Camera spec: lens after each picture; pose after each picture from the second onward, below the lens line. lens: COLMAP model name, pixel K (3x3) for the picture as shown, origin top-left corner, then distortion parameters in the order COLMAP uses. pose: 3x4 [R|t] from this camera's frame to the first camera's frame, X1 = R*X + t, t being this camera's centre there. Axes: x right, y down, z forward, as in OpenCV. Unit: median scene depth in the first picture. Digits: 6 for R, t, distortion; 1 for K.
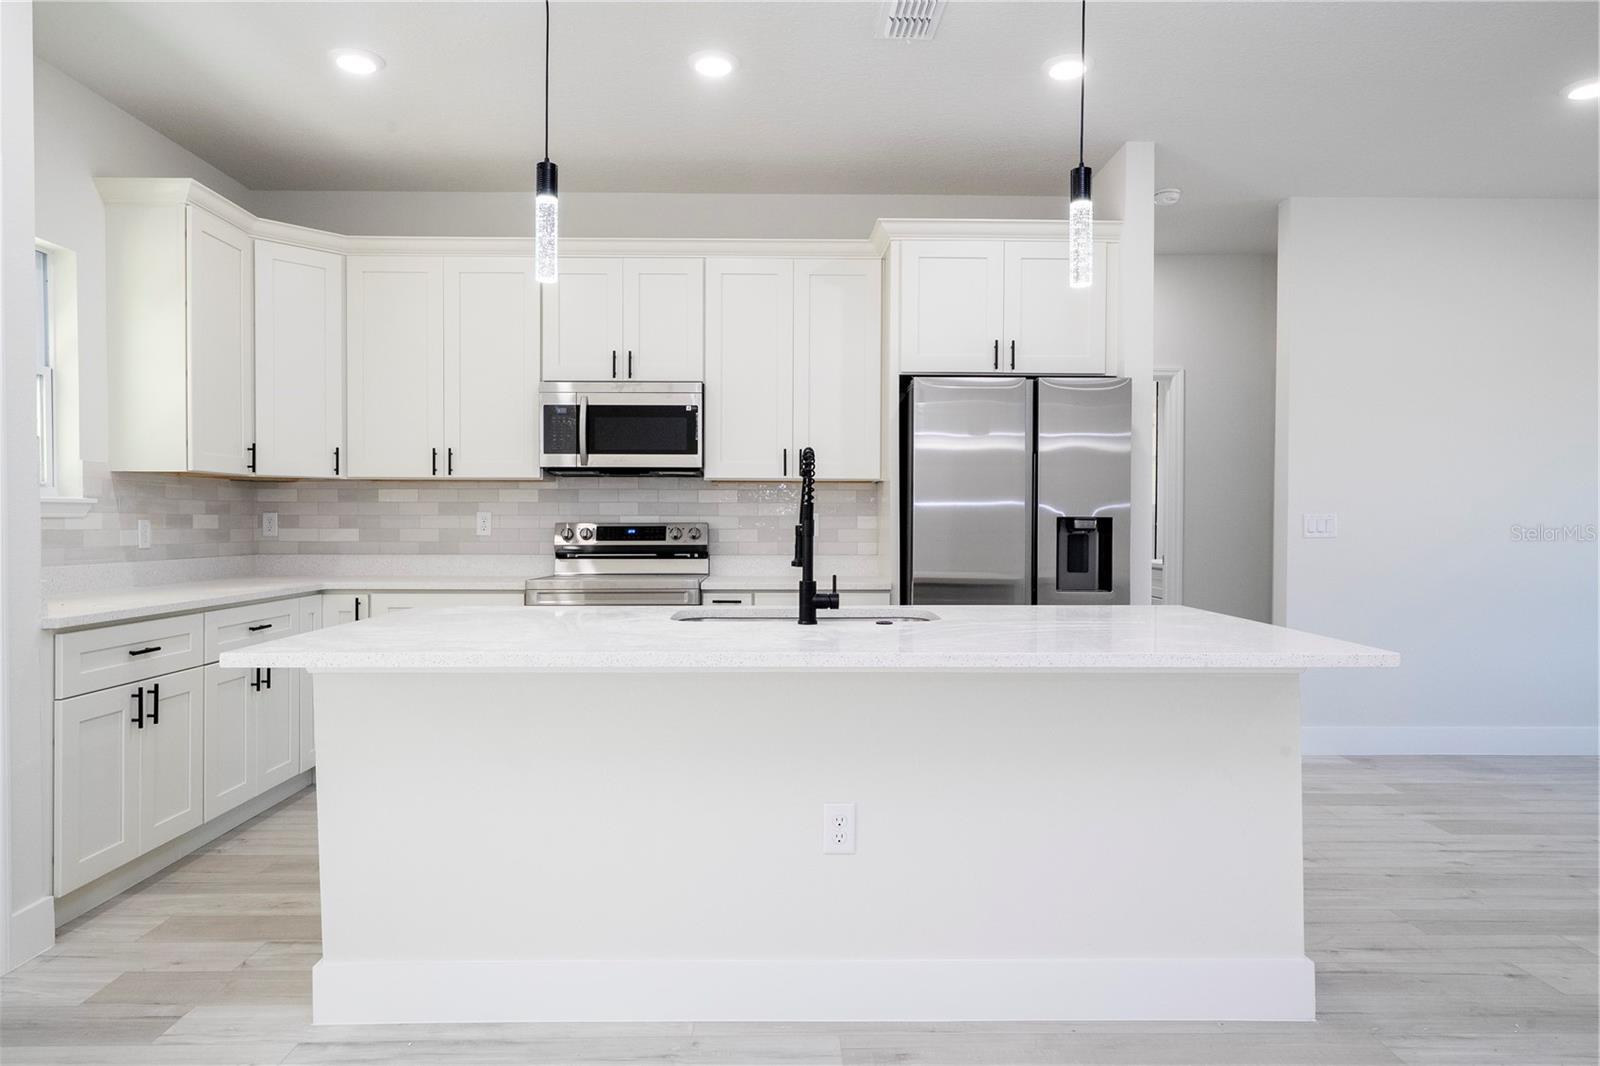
lens RADIAL K [[981.2, 0, 788.2], [0, 981.2, 532.6], [0, 0, 1]] dist [0.004034, -0.002592]
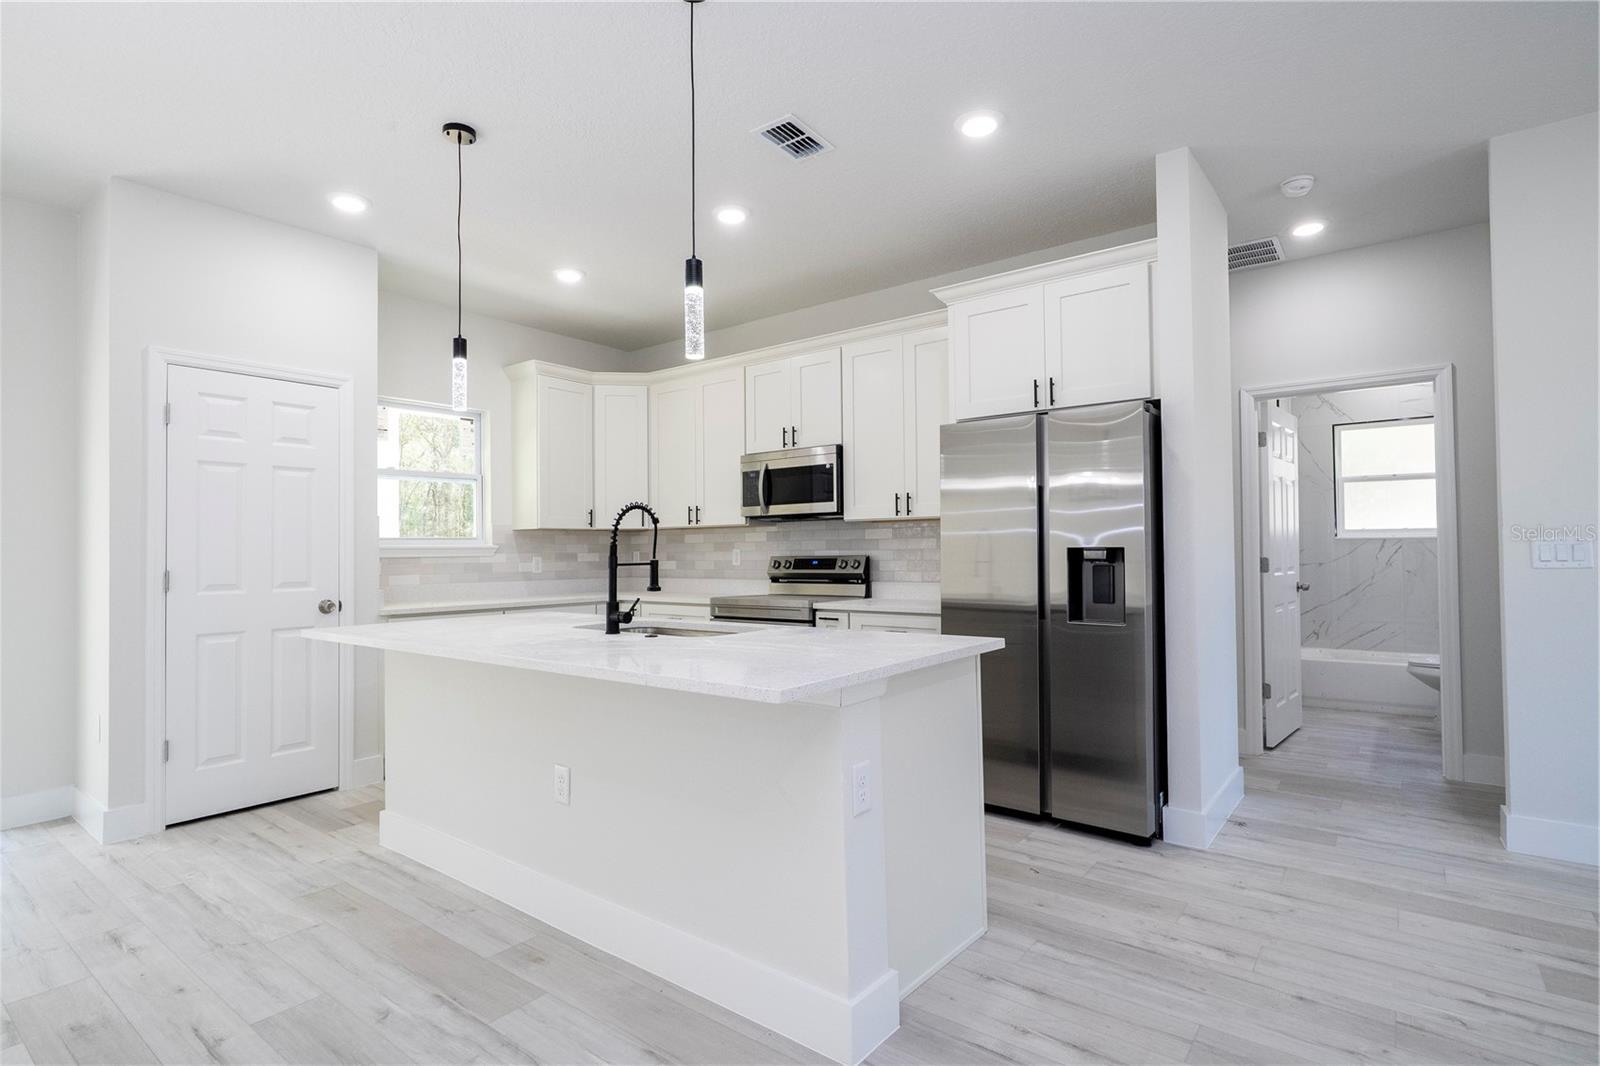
lens RADIAL K [[790.1, 0, 791.2], [0, 790.1, 534.2], [0, 0, 1]] dist [-0.003803, 0.002789]
pose [[0.780683, -0.024477, -0.624448, 0.500845], [0.003713, 0.999397, -0.034533, -0.002697], [0.624916, 0.024641, 0.780303, 0.171267]]
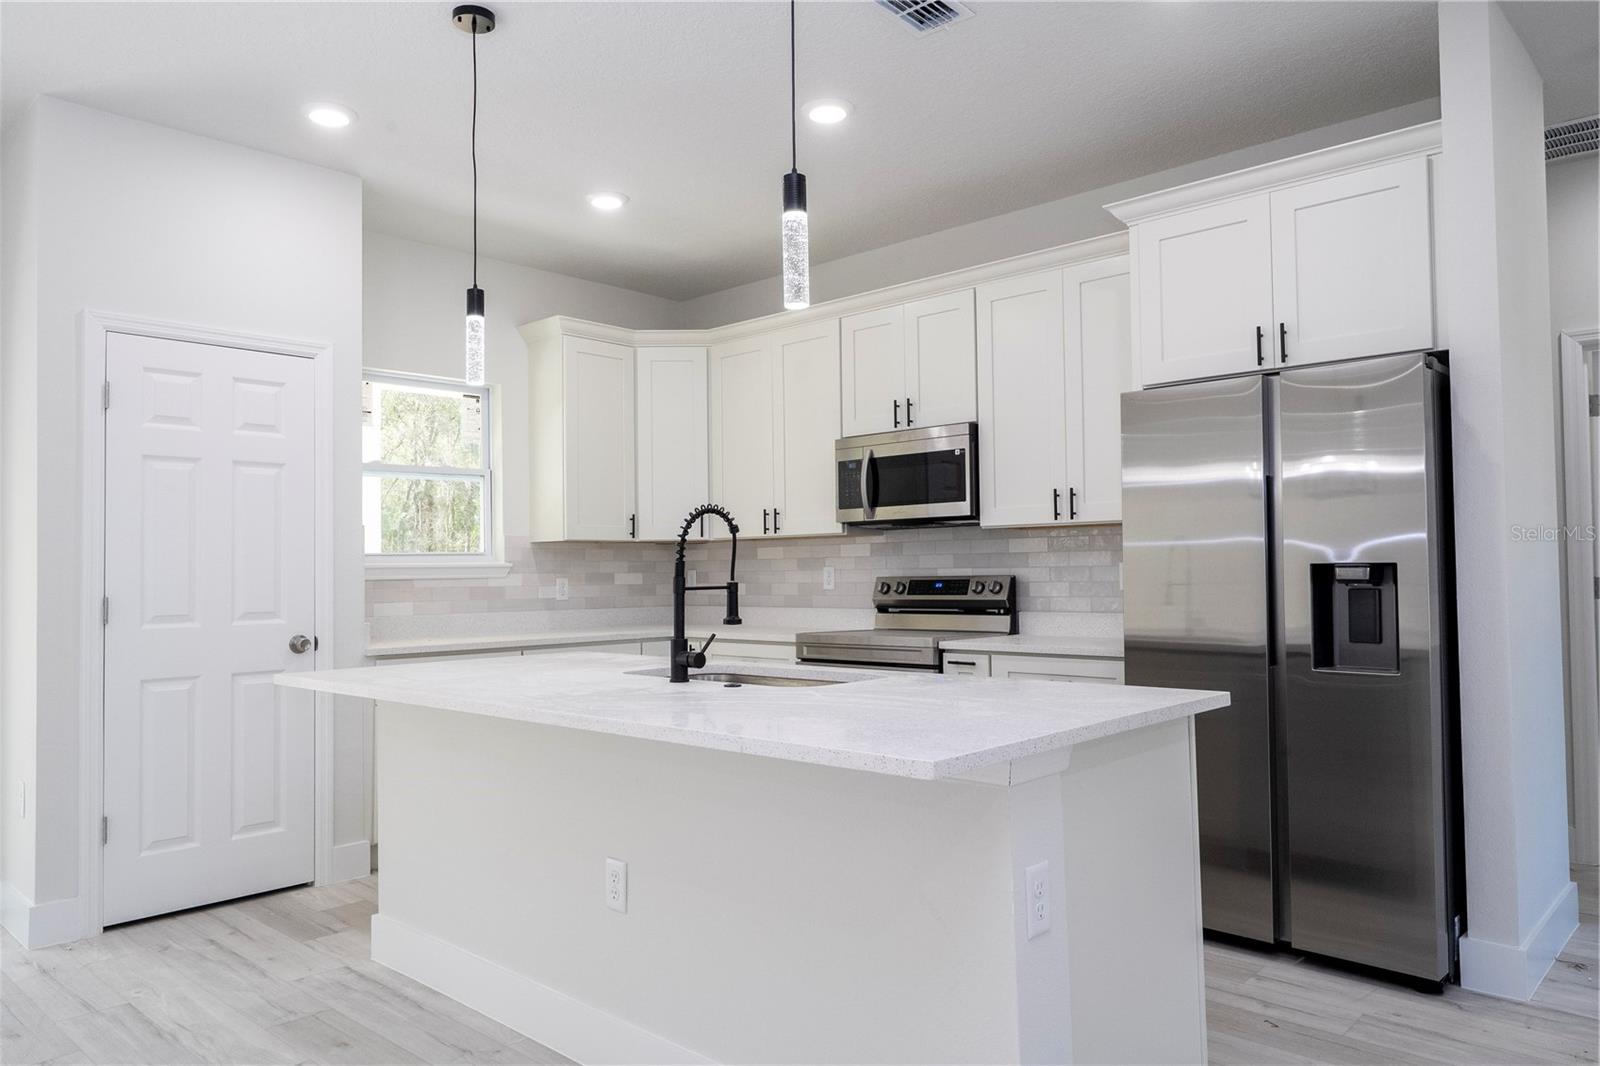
lens RADIAL K [[1079.8, 0, 790.5], [0, 1079.8, 536.3], [0, 0, 1]] dist [0.001892, 0.002512]
pose [[0.722277, -0.034771, -0.690730, 0.485737], [0.005467, 0.998991, -0.044571, -0.002847], [0.691583, 0.028416, 0.721738, 0.158960]]
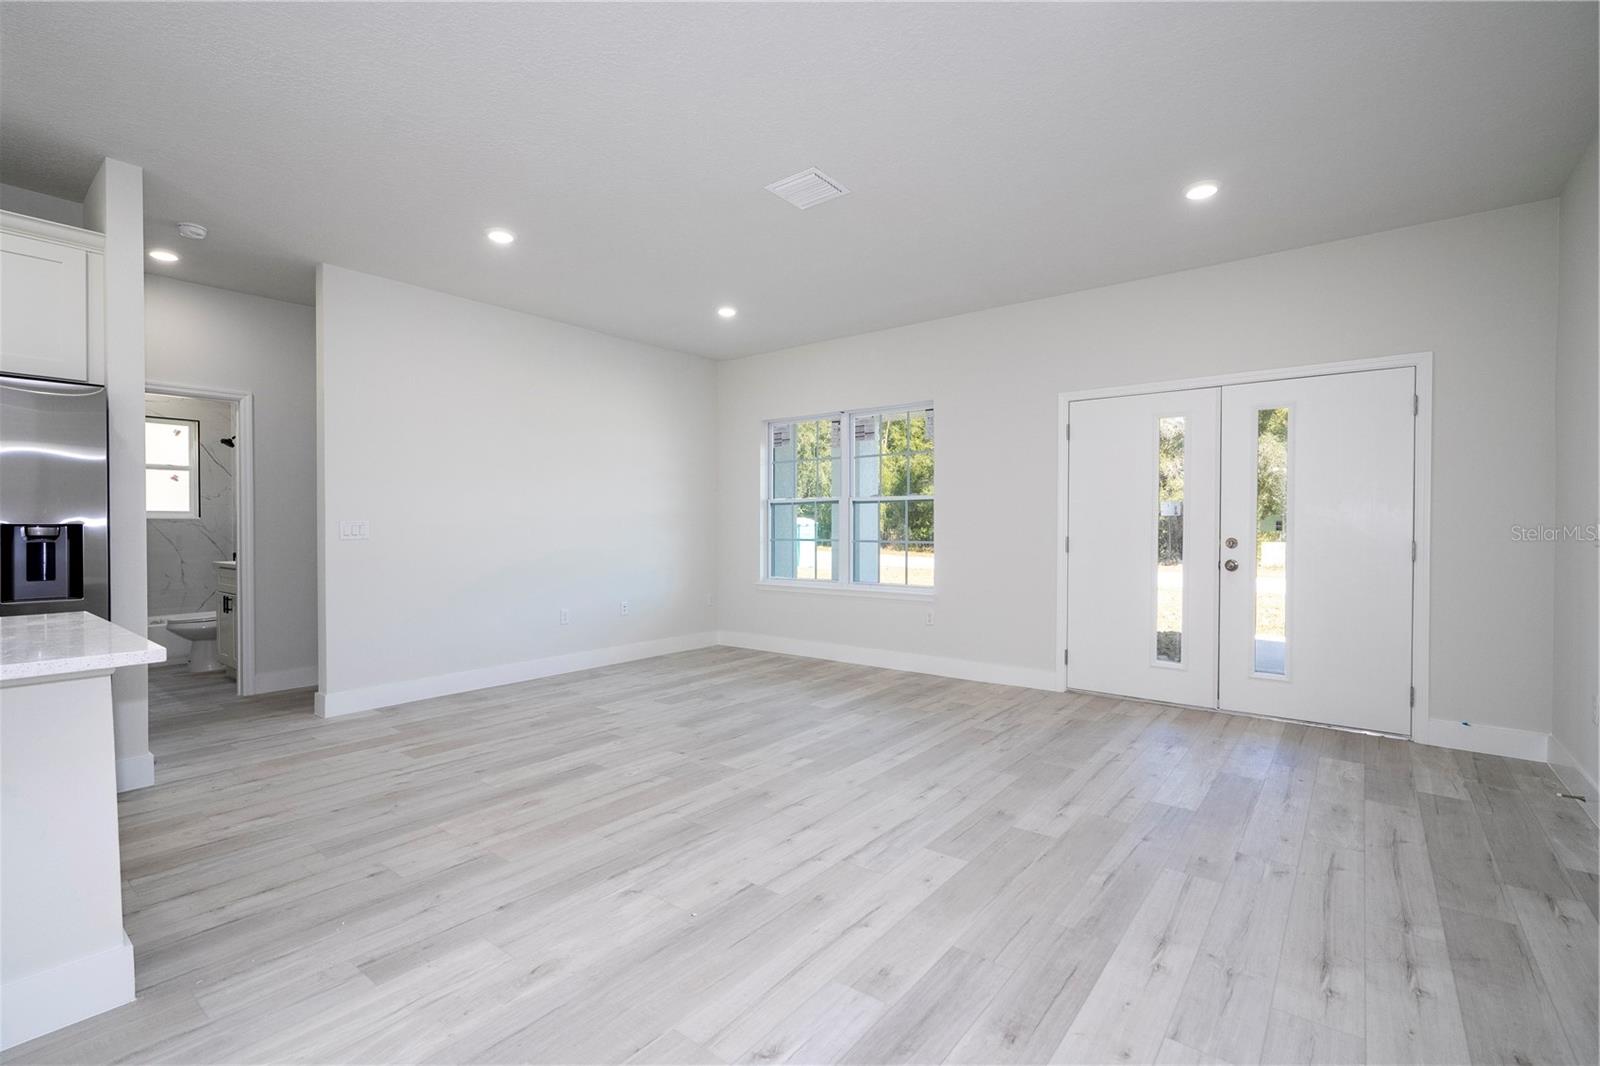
lens RADIAL K [[720.0, 0, 791.7], [0, 720.0, 532.0], [0, 0, 1]] dist [-0.005700, 0.003059]
pose [[0.631321, -0.009094, 0.775468, 0.196392], [0.012479, 0.999921, 0.001566, 0.000658], [-0.775421, 0.008689, 0.631385, -0.020476]]
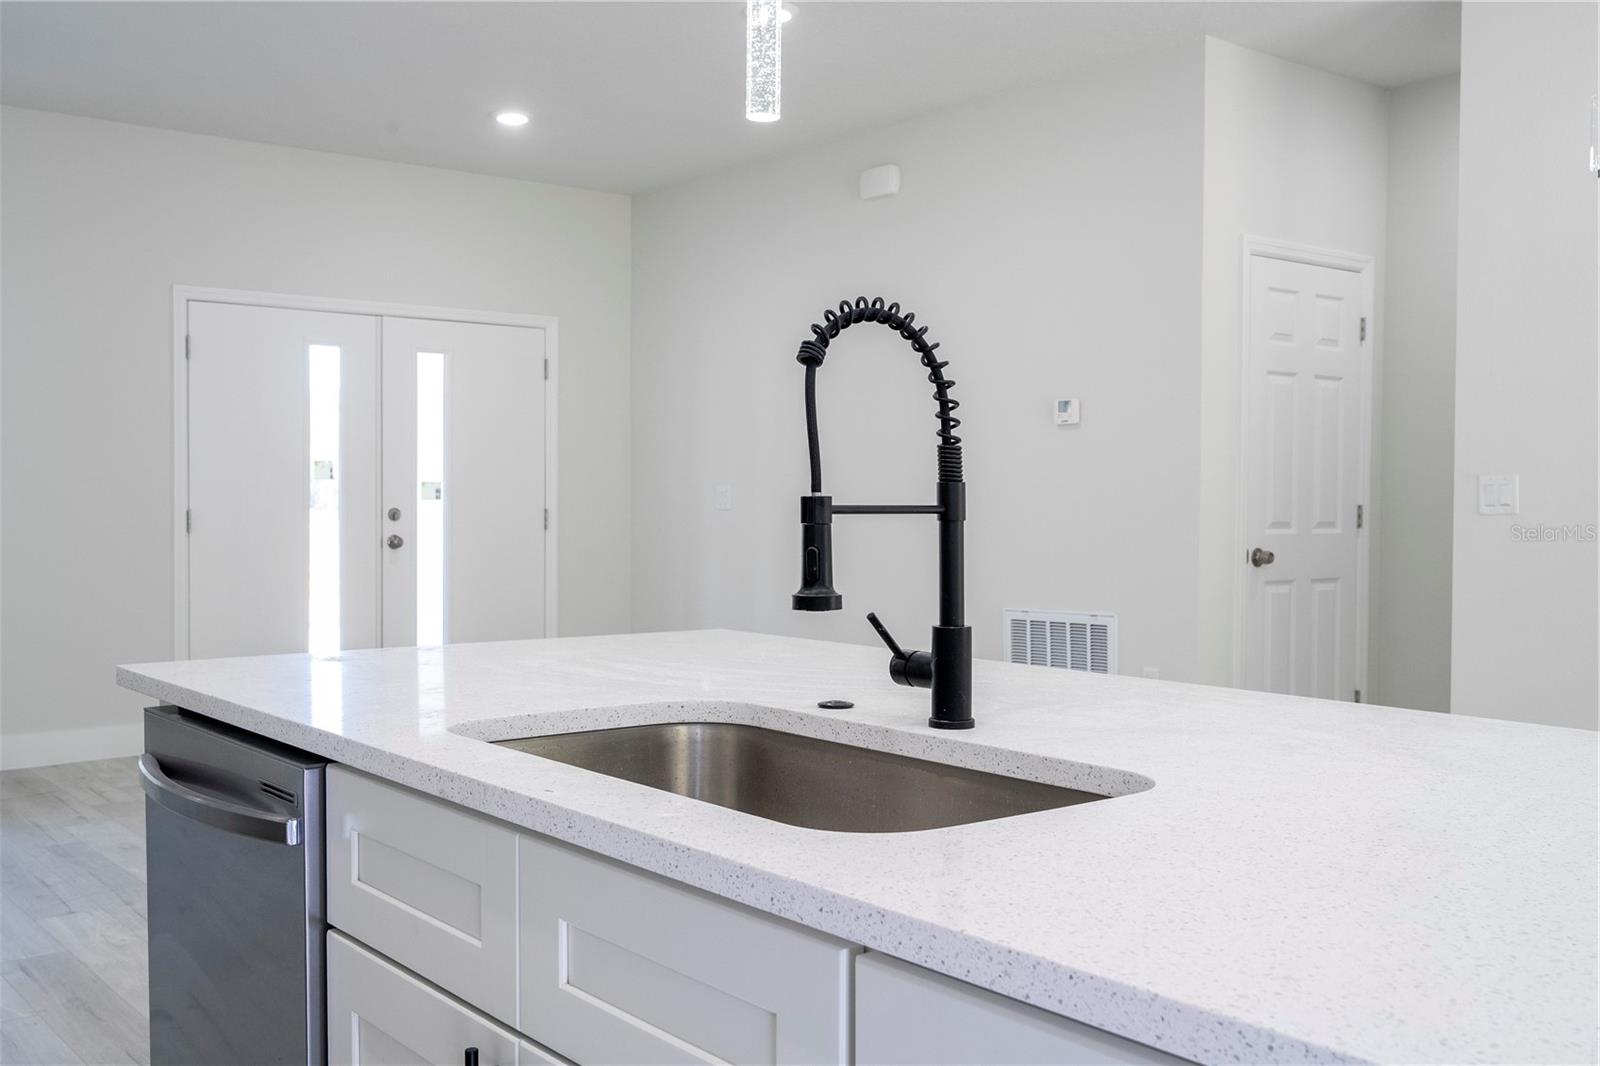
lens RADIAL K [[1537.2, 0, 798.2], [0, 1537.2, 541.1], [0, 0, 1]] dist [-0.016976, 0.000000]
pose [[-0.619173, -0.025800, 0.784830, -0.254265], [0.007690, 0.999213, 0.038913, -0.007882], [-0.785217, 0.030129, -0.618488, 0.819228]]
